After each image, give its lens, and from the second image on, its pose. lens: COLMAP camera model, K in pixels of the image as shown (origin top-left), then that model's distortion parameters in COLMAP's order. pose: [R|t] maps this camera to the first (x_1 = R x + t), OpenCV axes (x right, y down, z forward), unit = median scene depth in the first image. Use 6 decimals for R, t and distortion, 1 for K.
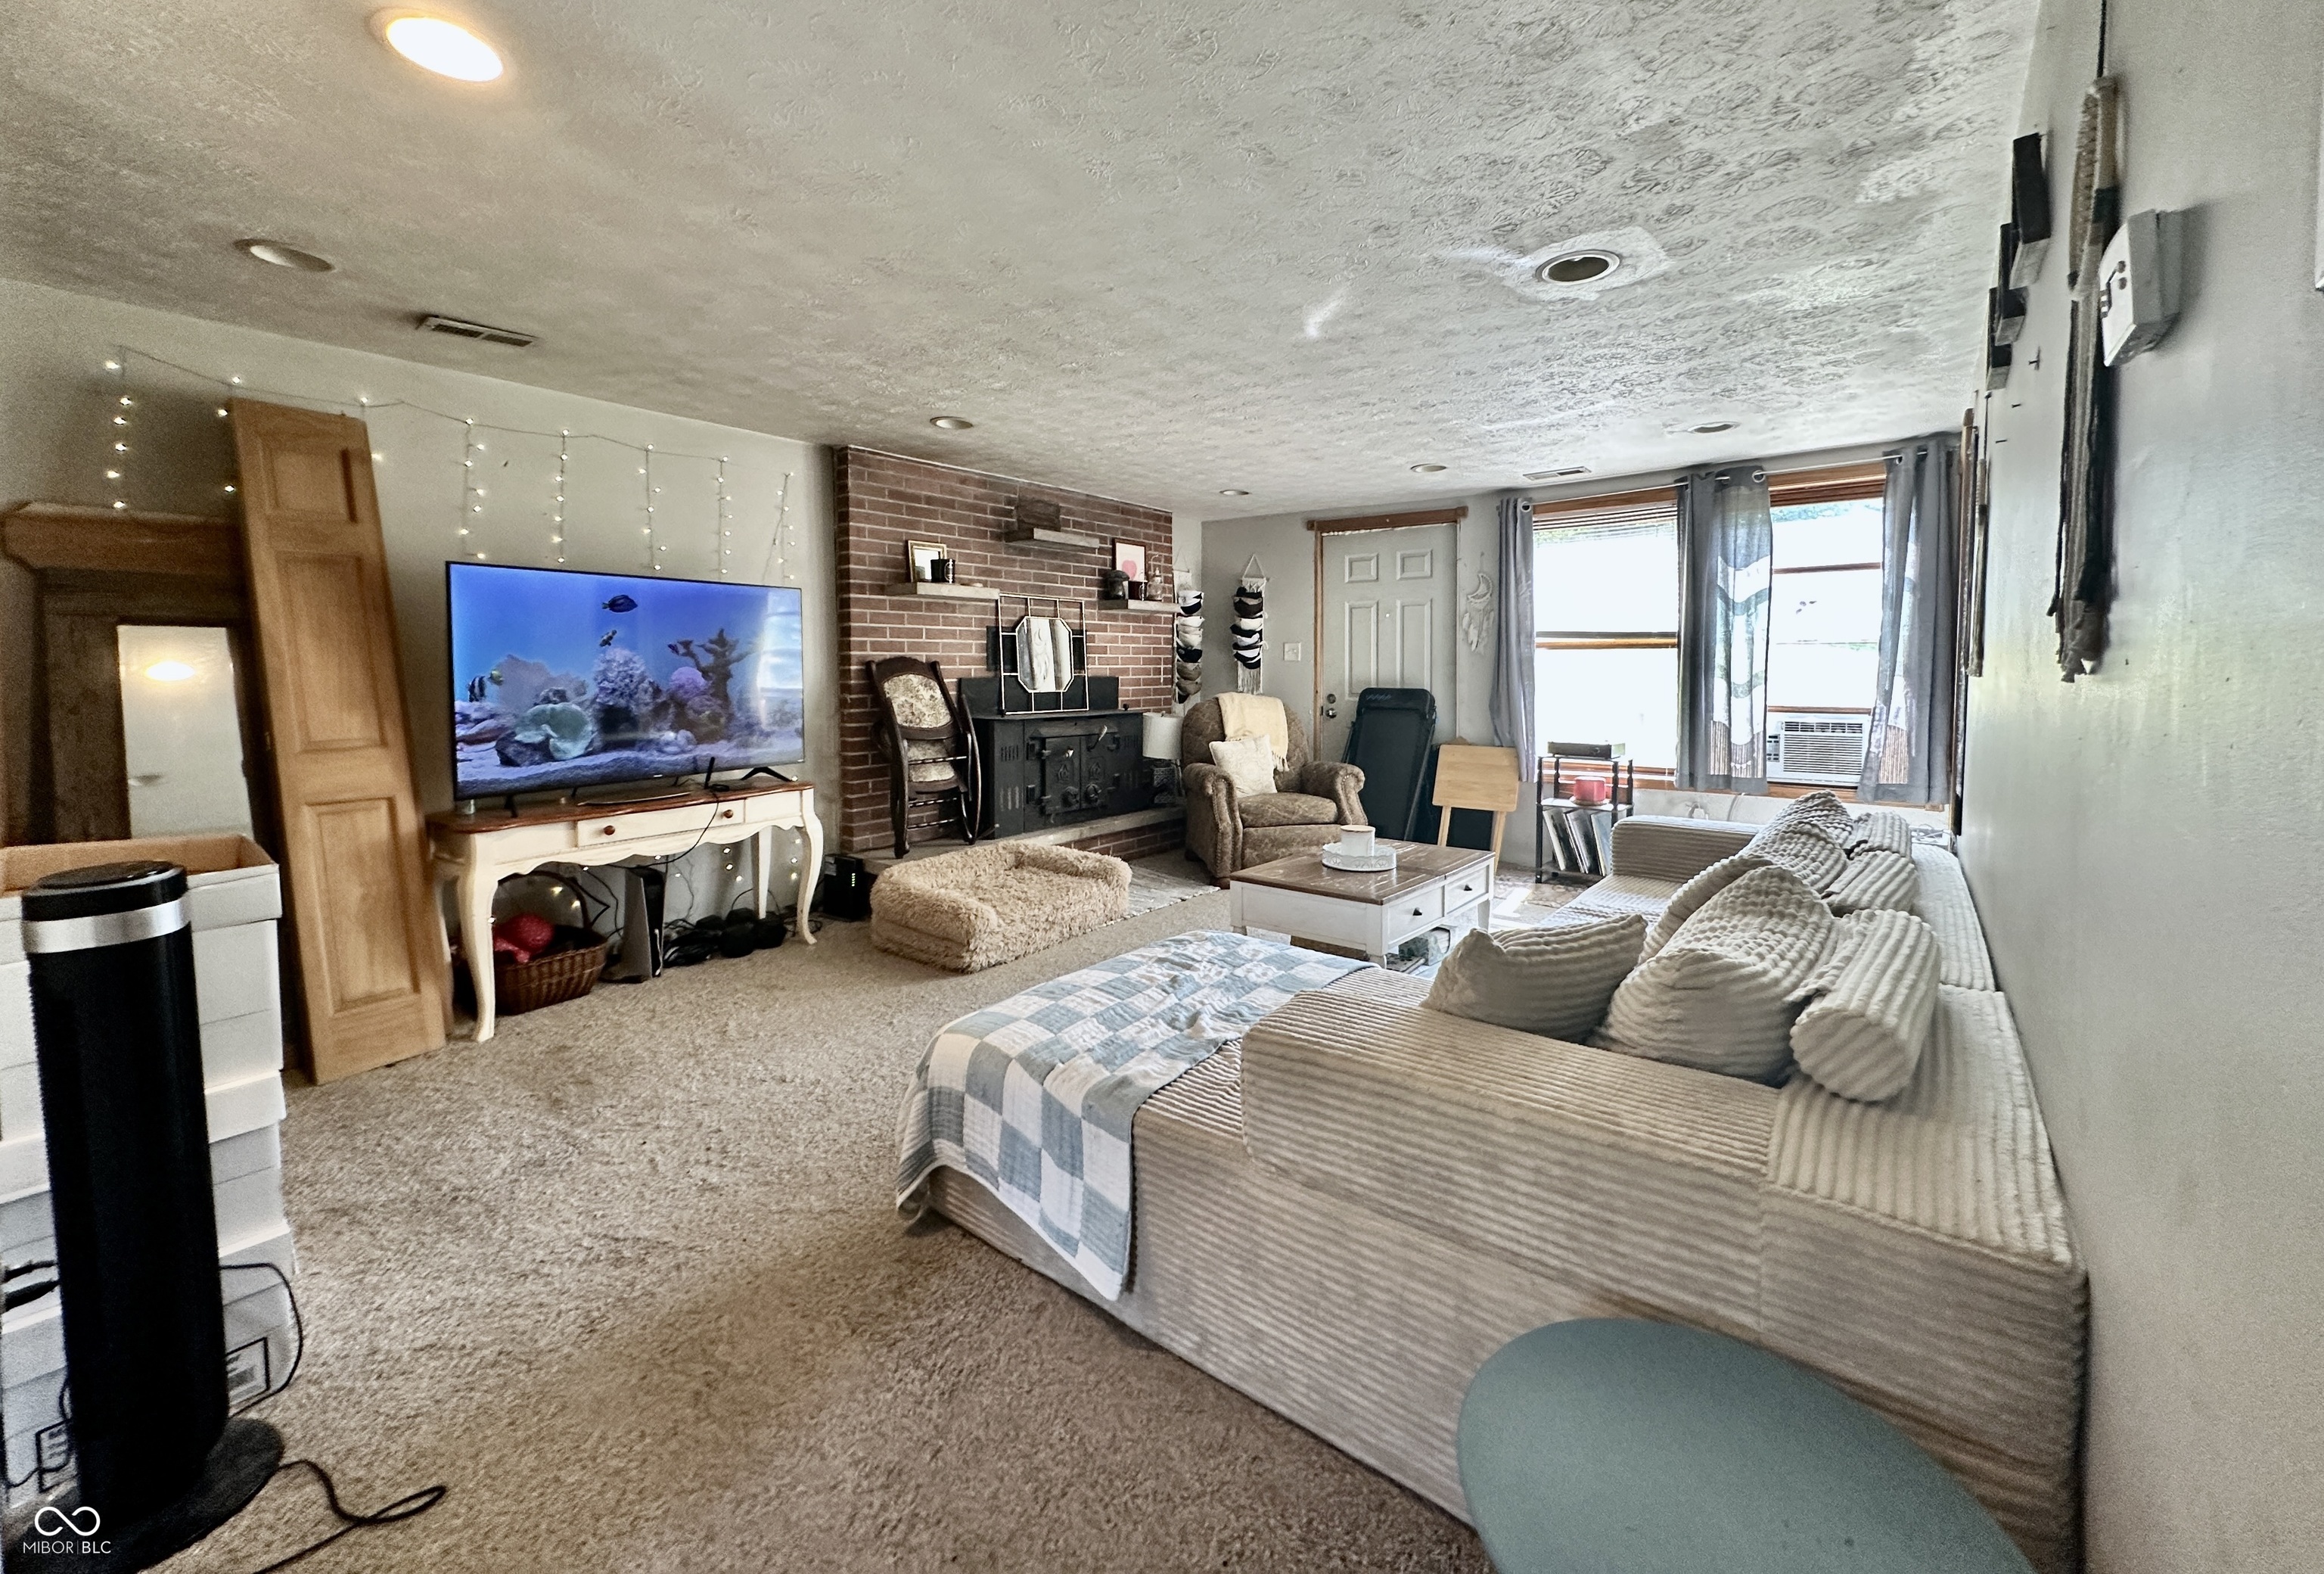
lens RADIAL K [[926.8, 0, 1166.7], [0, 926.8, 700.1], [0, 0, 1]] dist [-0.001991, 0.000026]
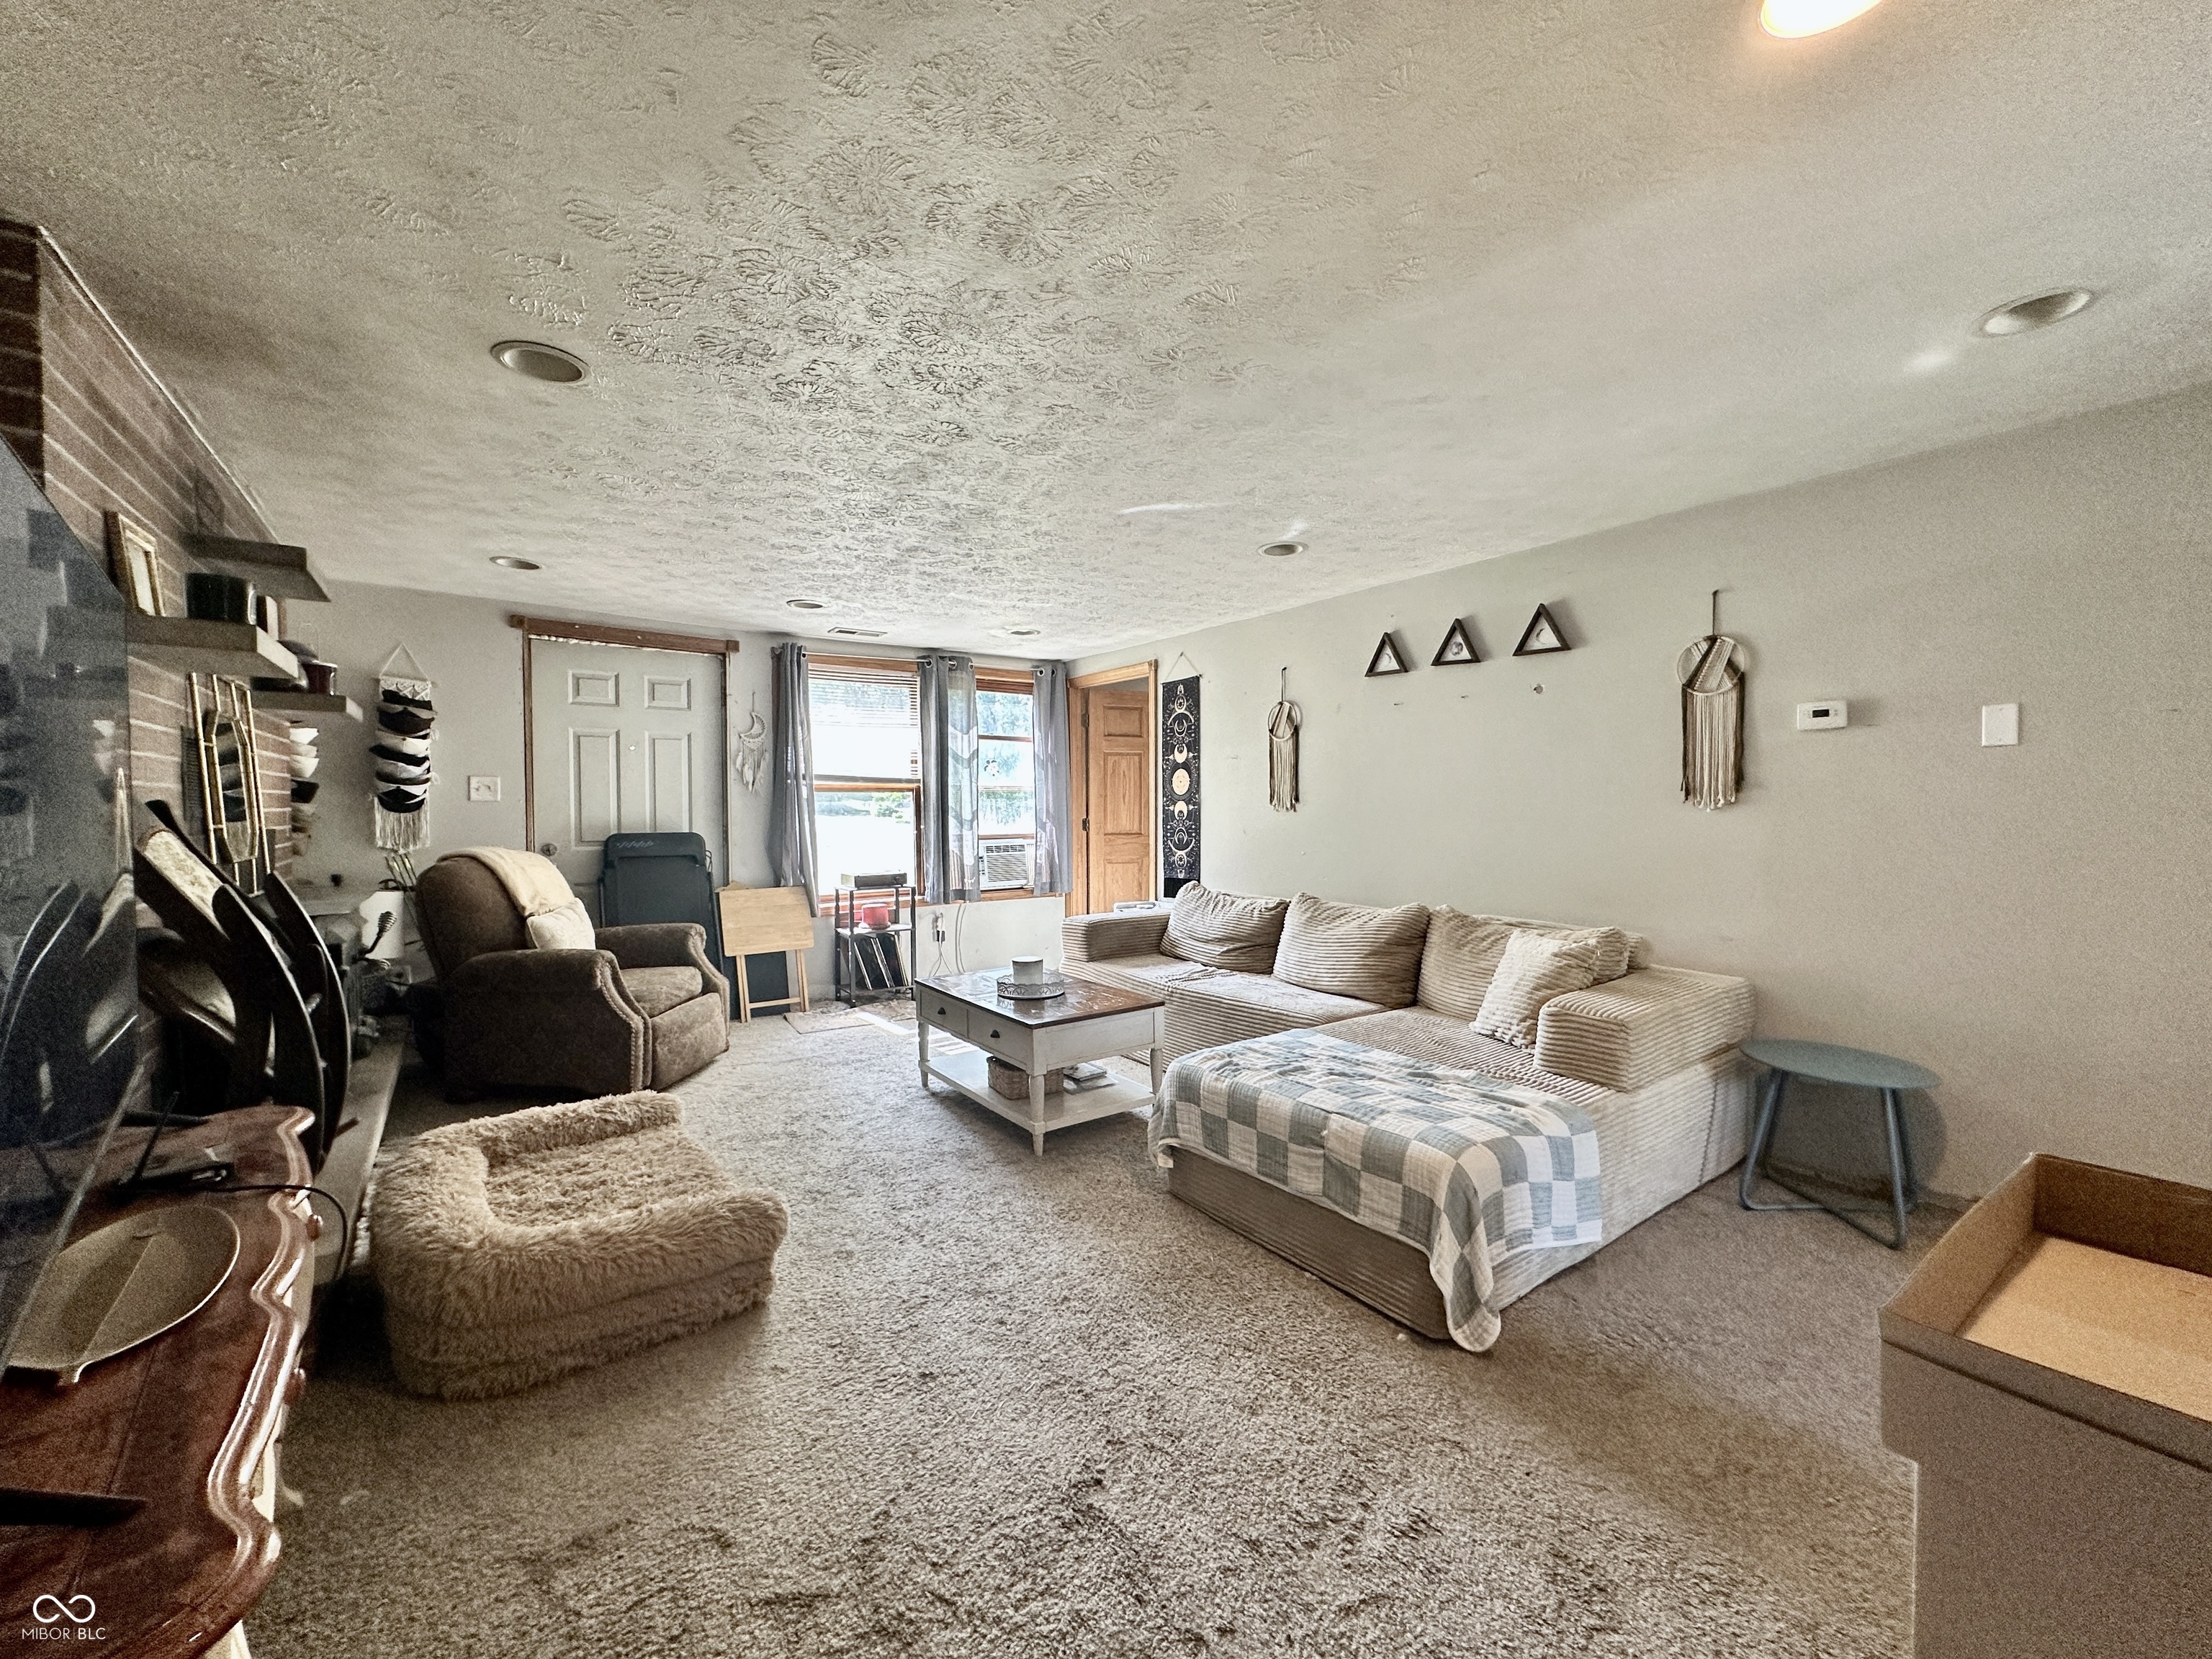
lens RADIAL K [[878.5, 0, 1106.0], [0, 878.5, 829.5], [0, 0, 1]] dist [-0.002050, -0.000216]
pose [[0.265844, -0.028561, 0.963593, -0.518542], [0.037699, 0.999104, 0.019212, -0.018996], [-0.963279, 0.031219, 0.266683, 0.444964]]
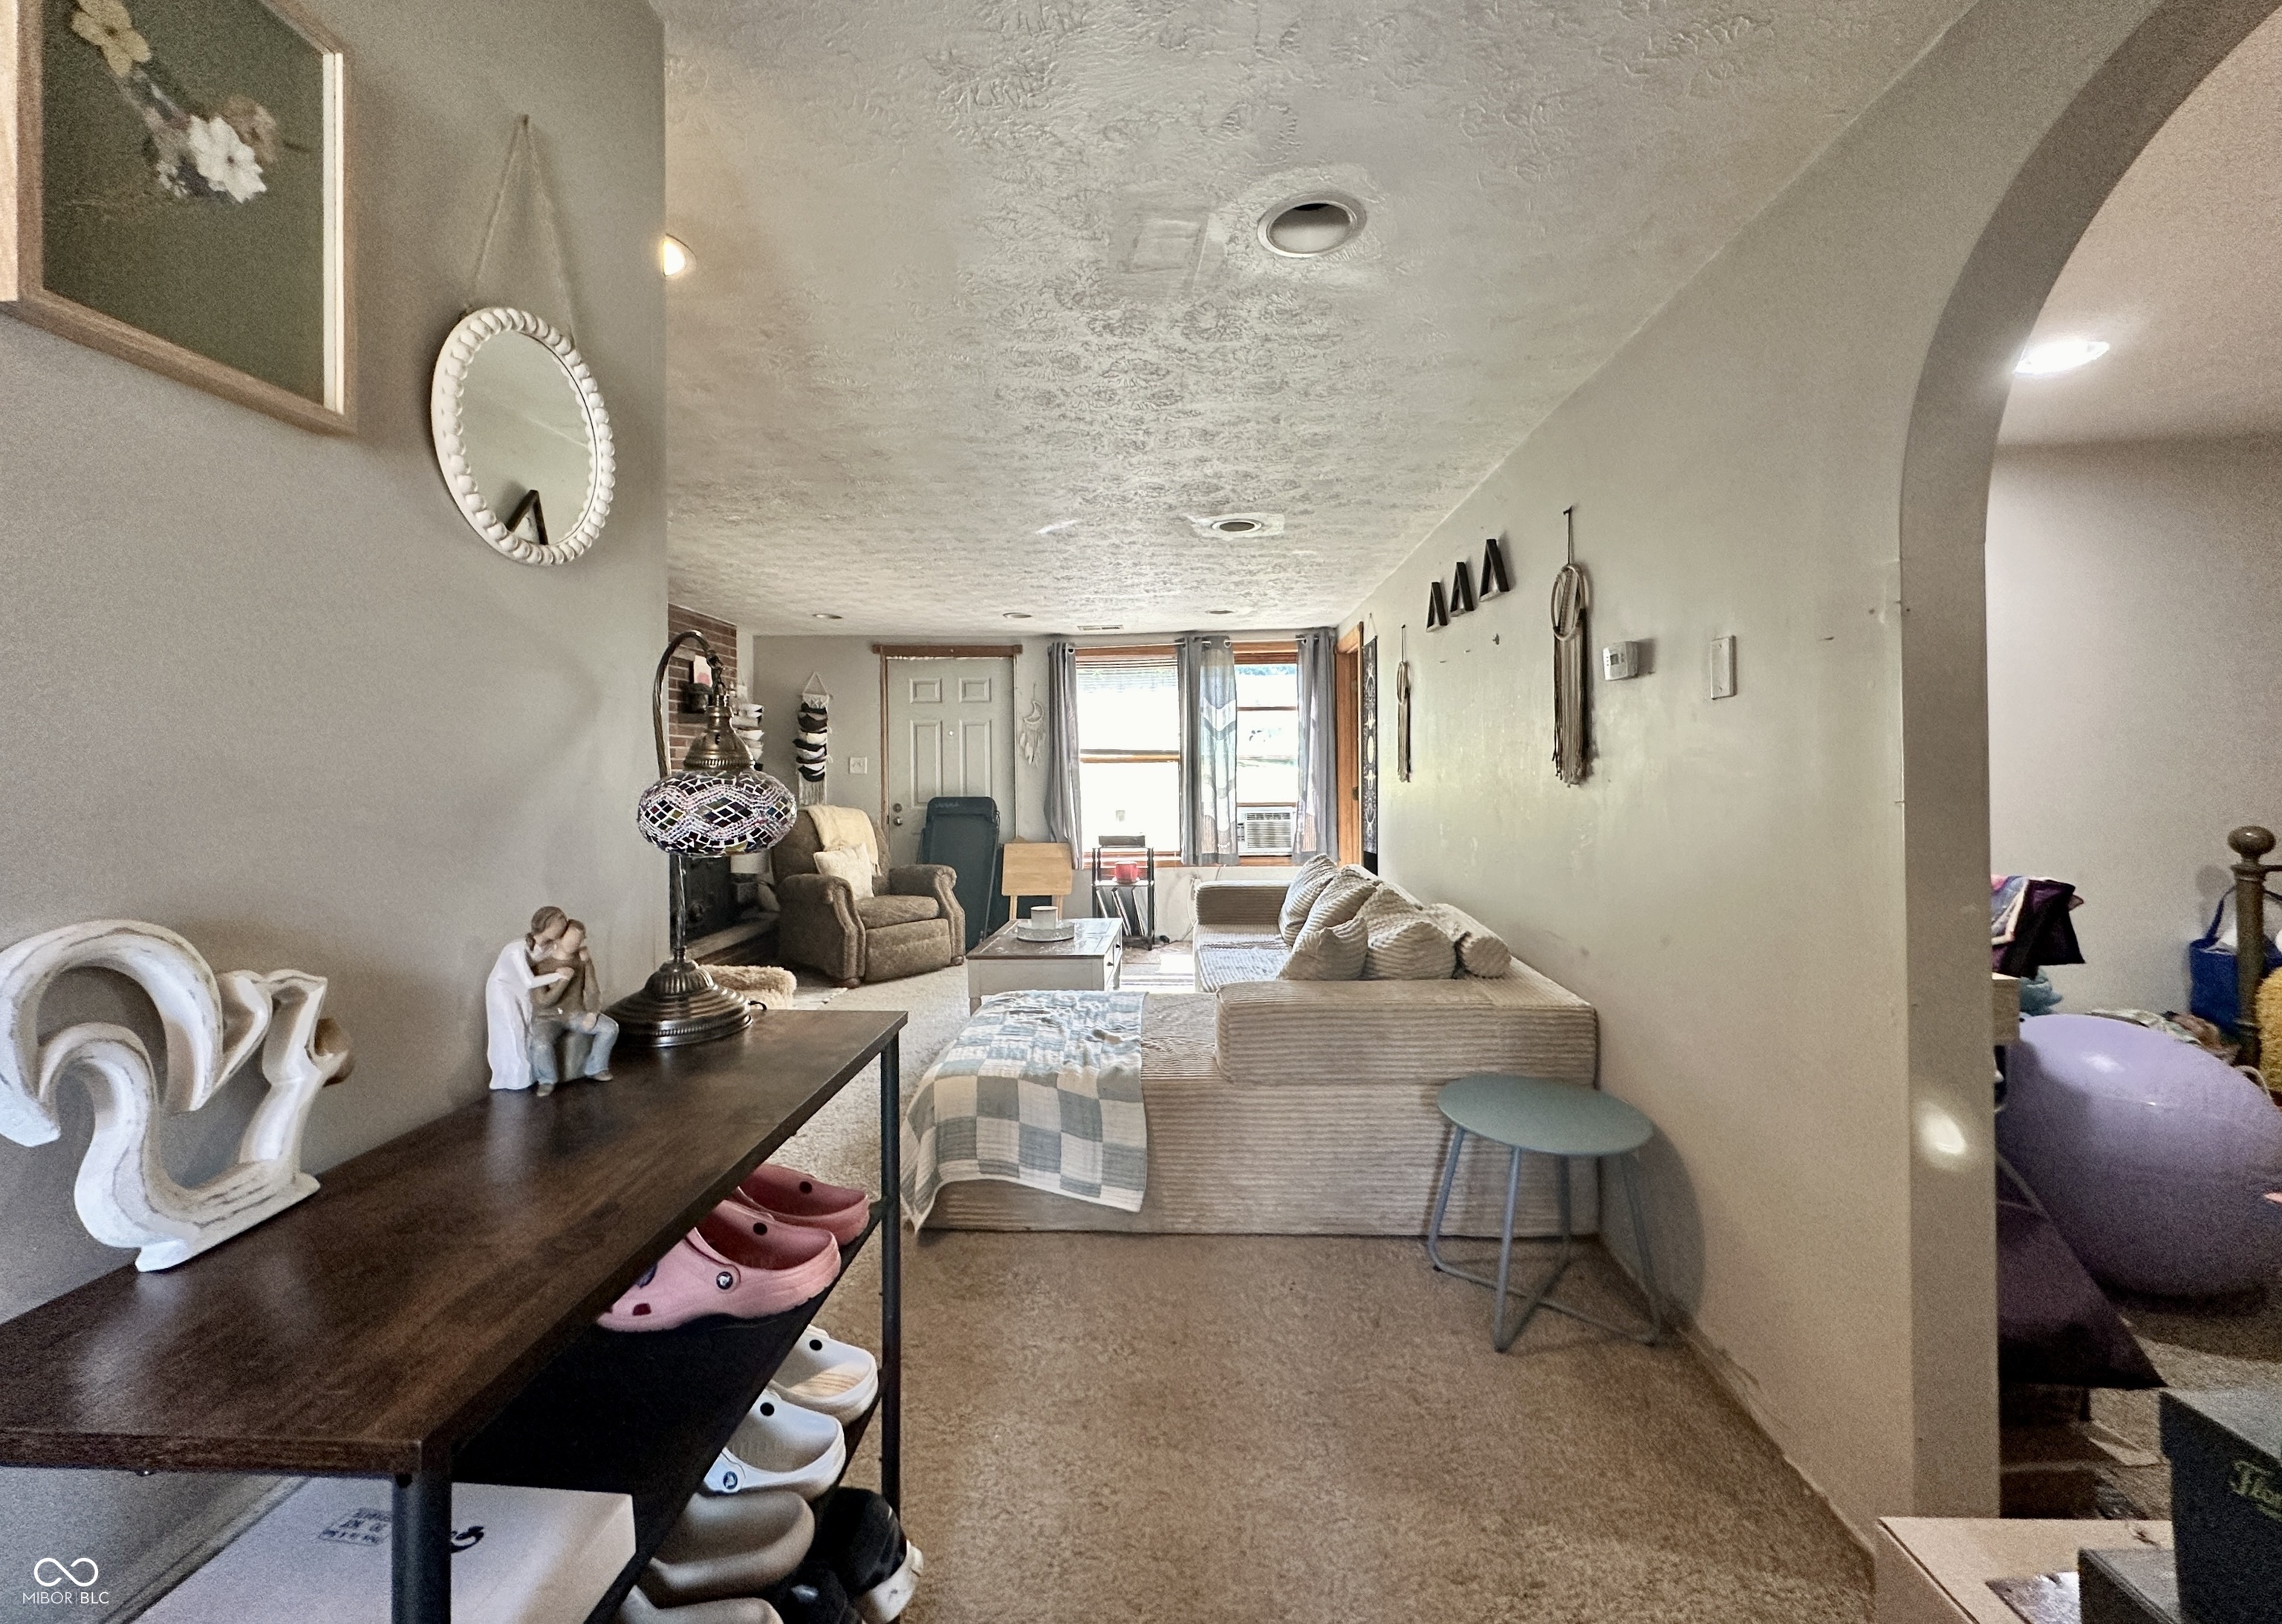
lens RADIAL K [[935.0, 0, 1150.7], [0, 935.0, 769.4], [0, 0, 1]] dist [0.002777, 0.000226]
pose [[0.804040, -0.007202, 0.594532, -0.301416], [0.031441, 0.999043, -0.030418, -0.005191], [-0.593744, 0.043150, 0.803496, -0.081934]]
